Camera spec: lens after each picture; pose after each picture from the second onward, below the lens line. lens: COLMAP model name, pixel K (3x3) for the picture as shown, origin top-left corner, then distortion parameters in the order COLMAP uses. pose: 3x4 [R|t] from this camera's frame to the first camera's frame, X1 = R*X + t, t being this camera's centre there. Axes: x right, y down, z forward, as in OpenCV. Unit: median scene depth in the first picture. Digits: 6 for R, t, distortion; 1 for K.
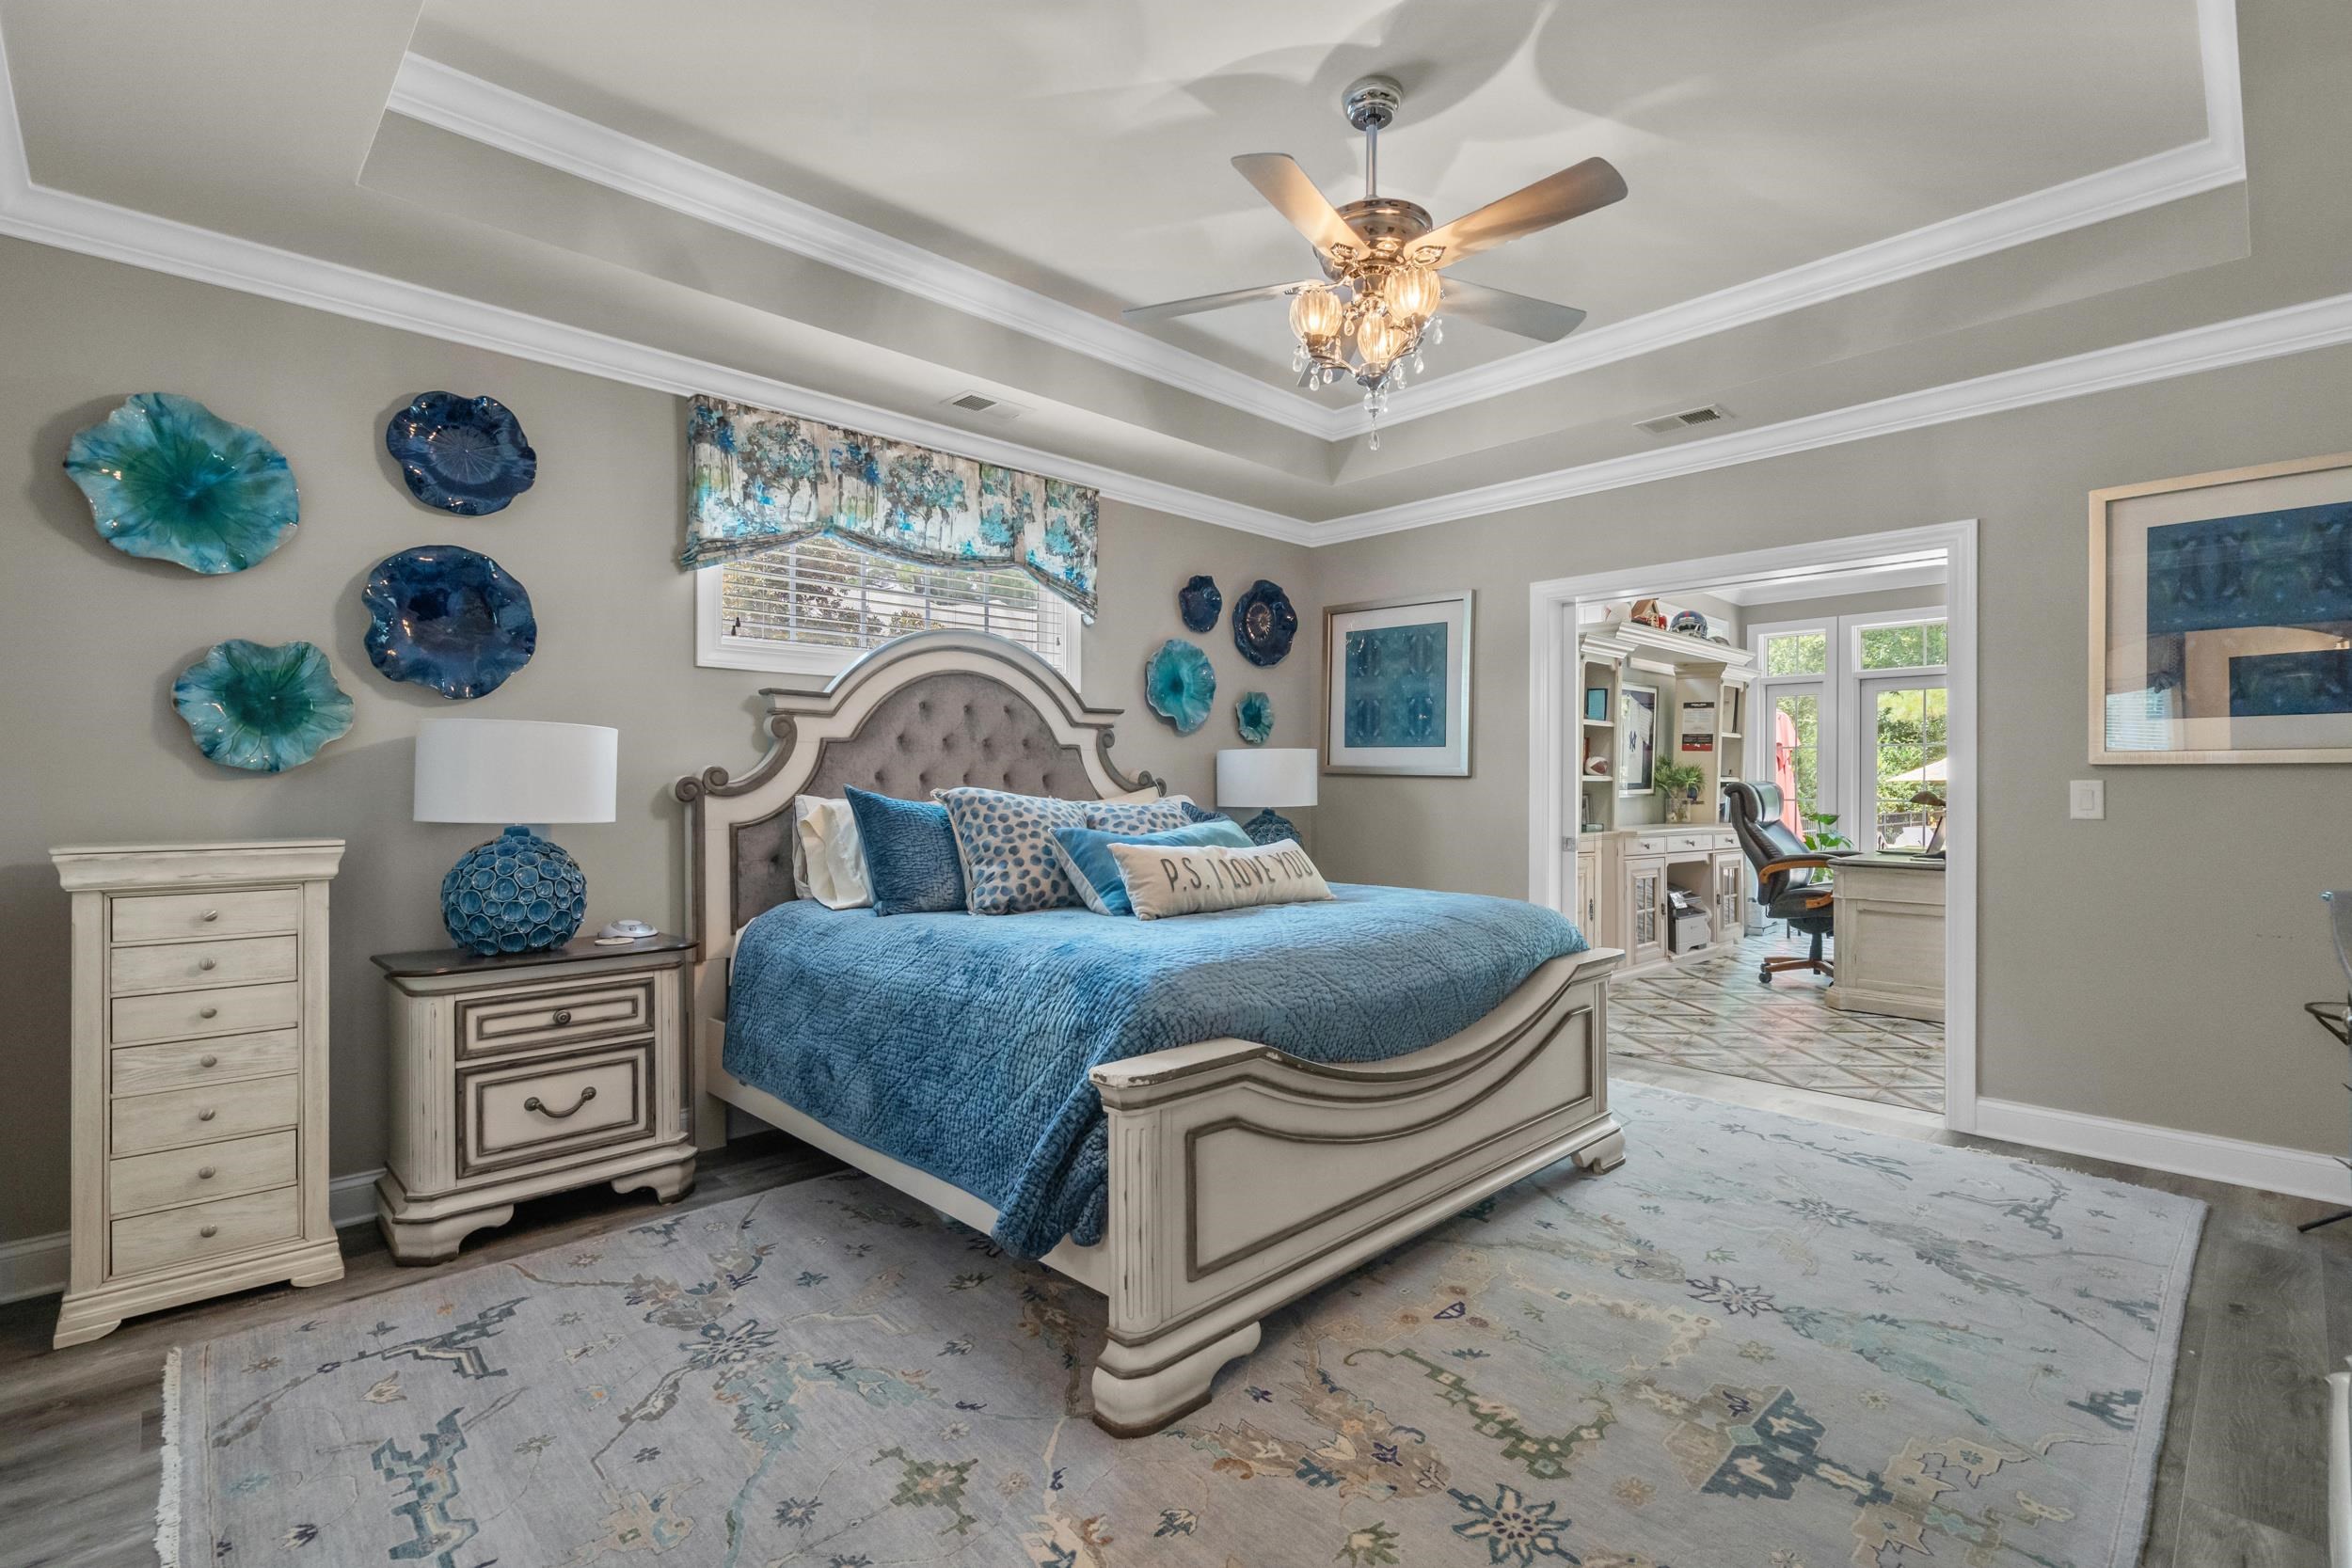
lens RADIAL K [[1071.1, 0, 1174.2], [0, 1071.1, 810.4], [0, 0, 1]] dist [-0.009637, 0.004250]
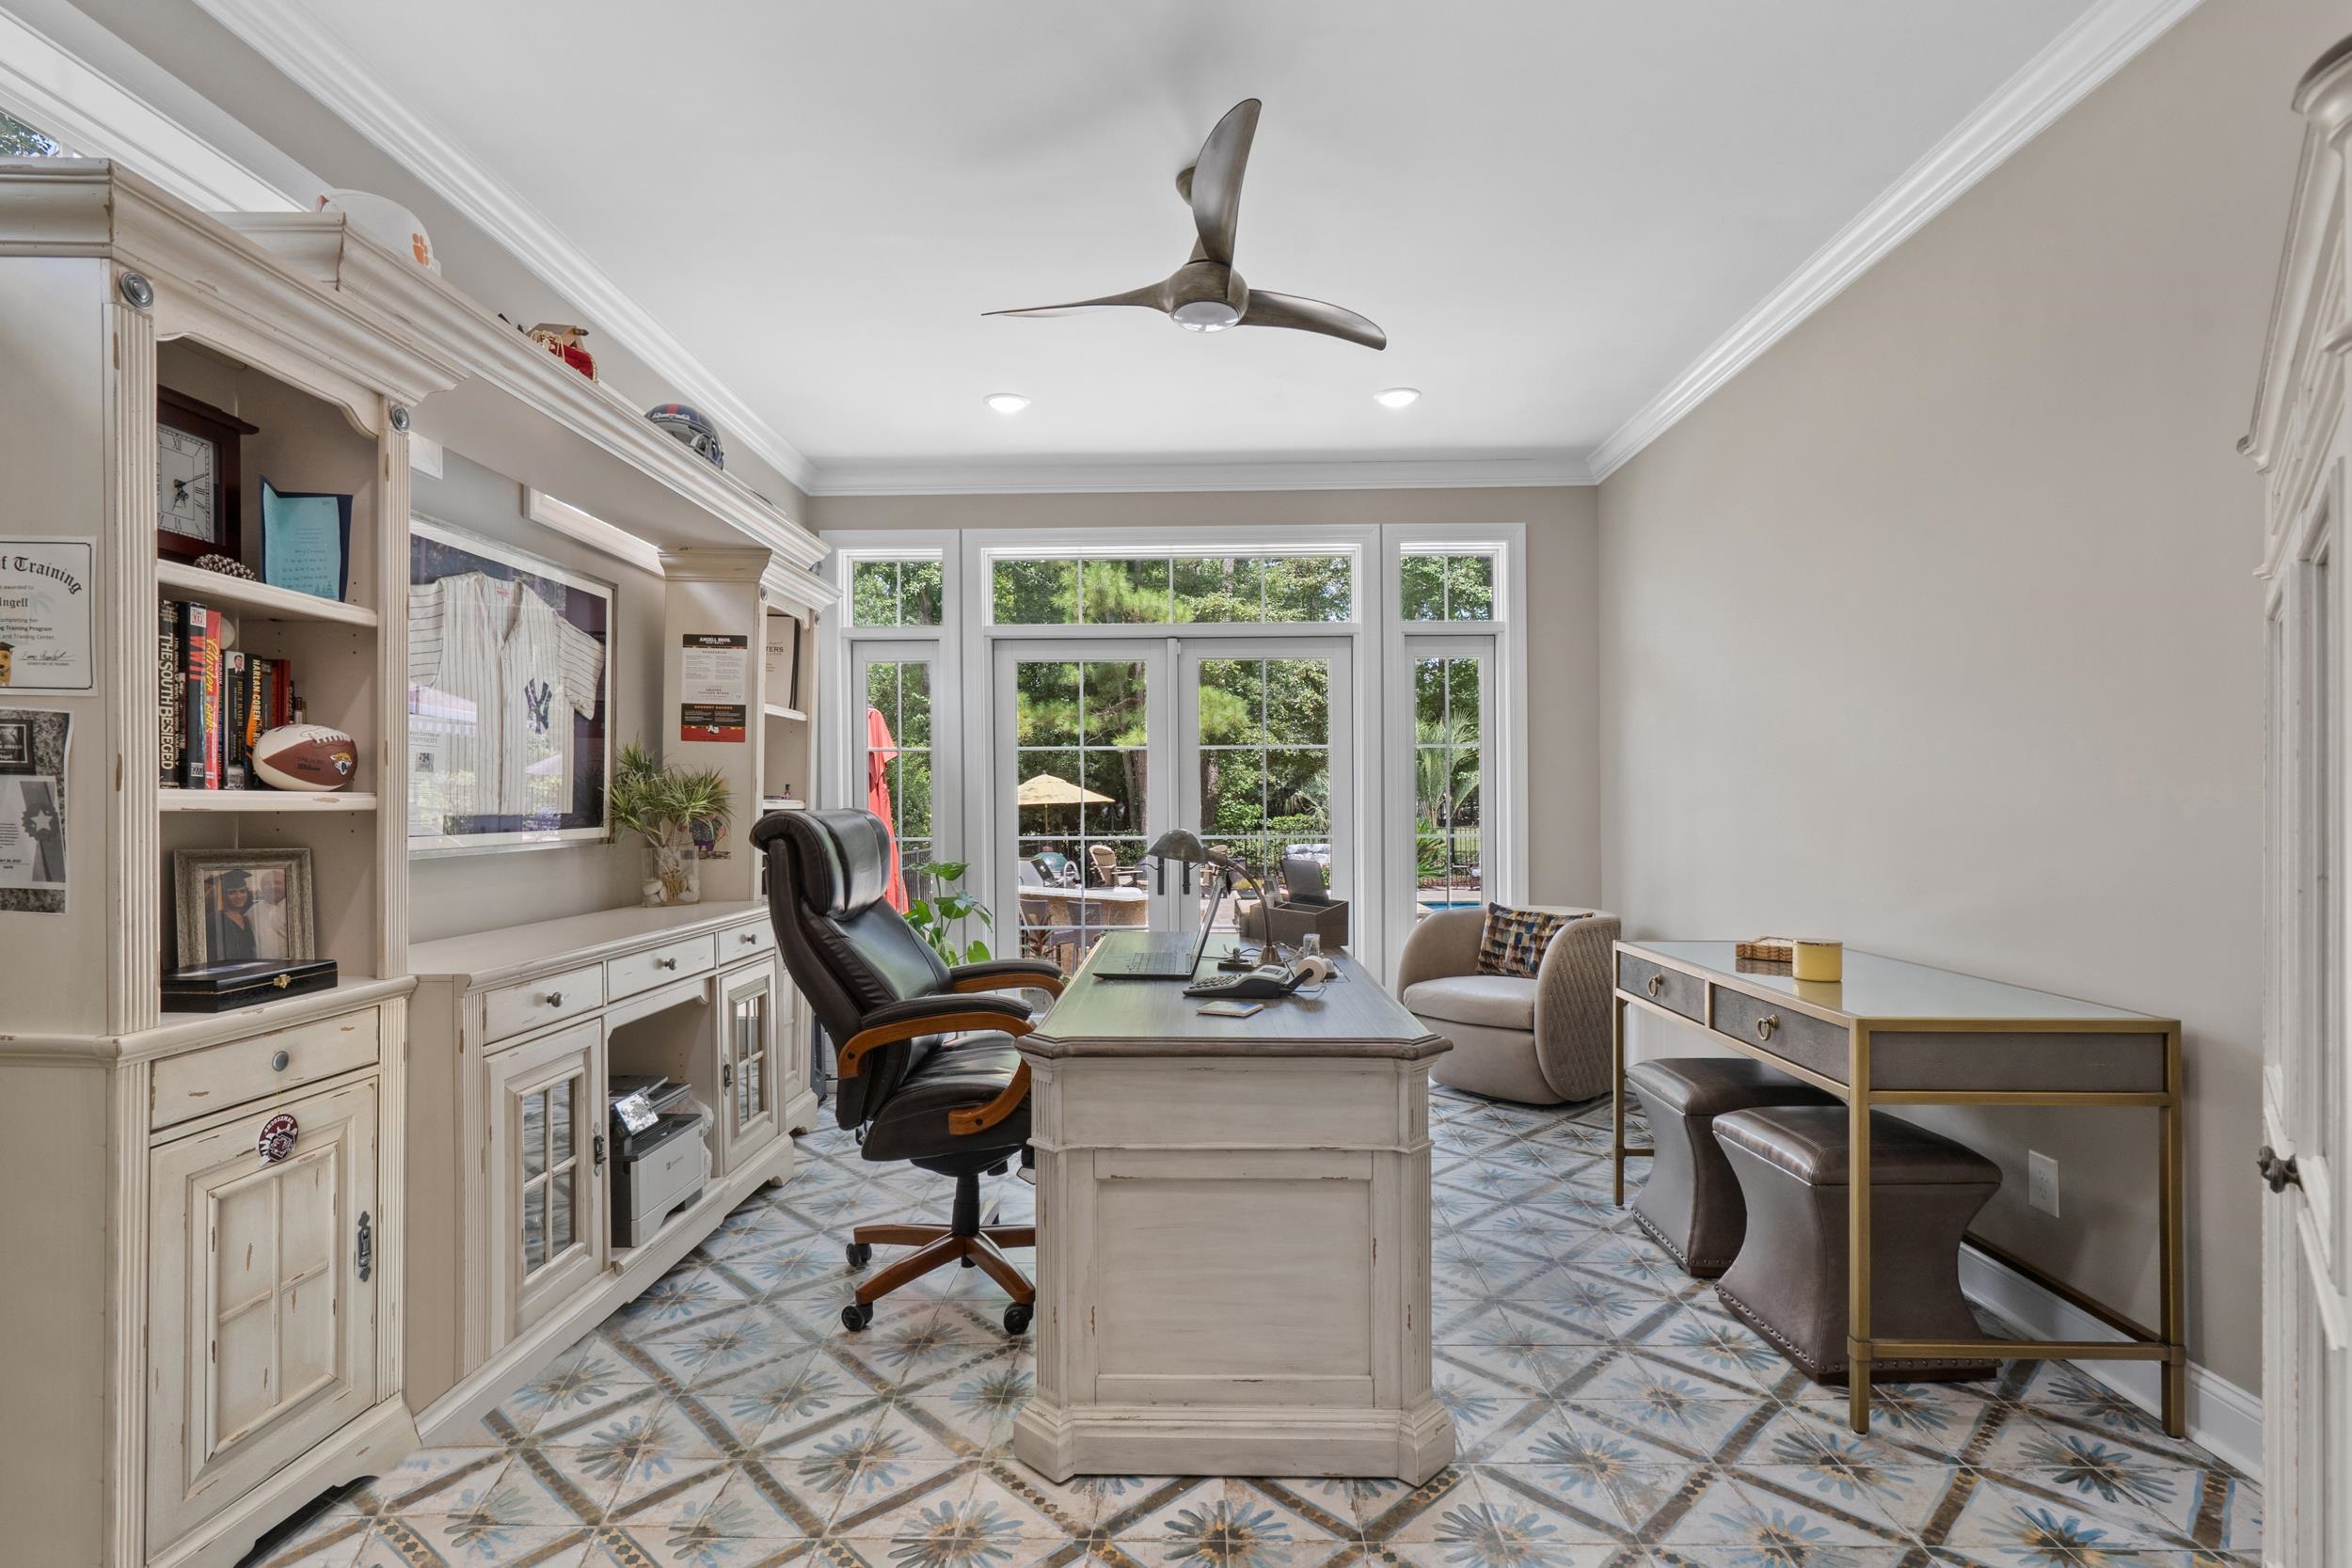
lens RADIAL K [[1071.1, 0, 1174.2], [0, 1071.1, 810.4], [0, 0, 1]] dist [-0.009637, 0.004250]
pose [[0.700548, -0.002399, 0.713601, 0.306745], [0.018927, 0.999705, -0.015220, -0.016018], [-0.713354, 0.024169, 0.700387, 0.550960]]
